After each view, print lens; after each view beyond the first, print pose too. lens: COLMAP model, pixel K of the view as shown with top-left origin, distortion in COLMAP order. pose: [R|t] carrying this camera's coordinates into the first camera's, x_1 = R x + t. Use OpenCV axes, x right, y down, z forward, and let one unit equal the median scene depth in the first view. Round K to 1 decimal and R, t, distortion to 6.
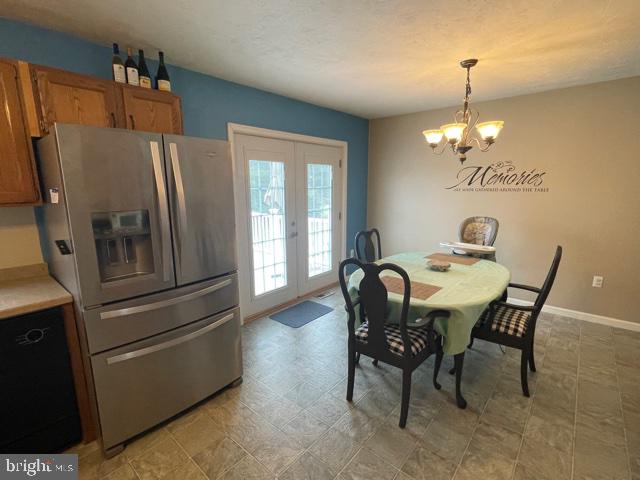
lens RADIAL K [[309.7, 0, 315.5], [0, 309.7, 242.6], [0, 0, 1]] dist [-0.001497, 0.000542]
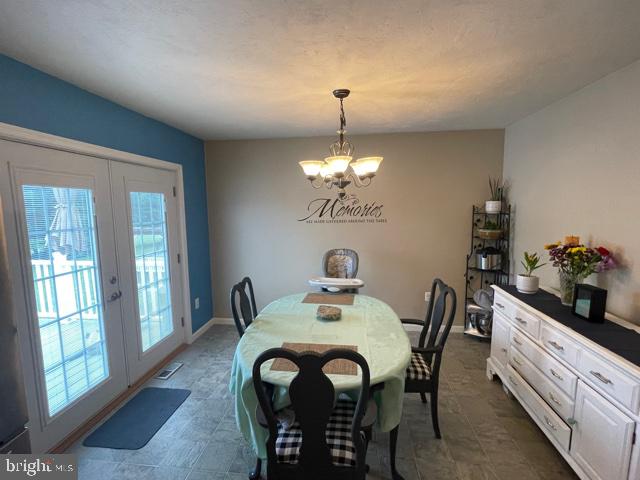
lens RADIAL K [[309.7, 0, 315.5], [0, 309.7, 242.6], [0, 0, 1]] dist [-0.001497, 0.000542]
pose [[0.826710, -0.066898, 0.558637, -0.085434], [0.109439, 0.993062, -0.043034, -0.070387], [-0.551882, 0.096713, 0.828295, 0.218543]]
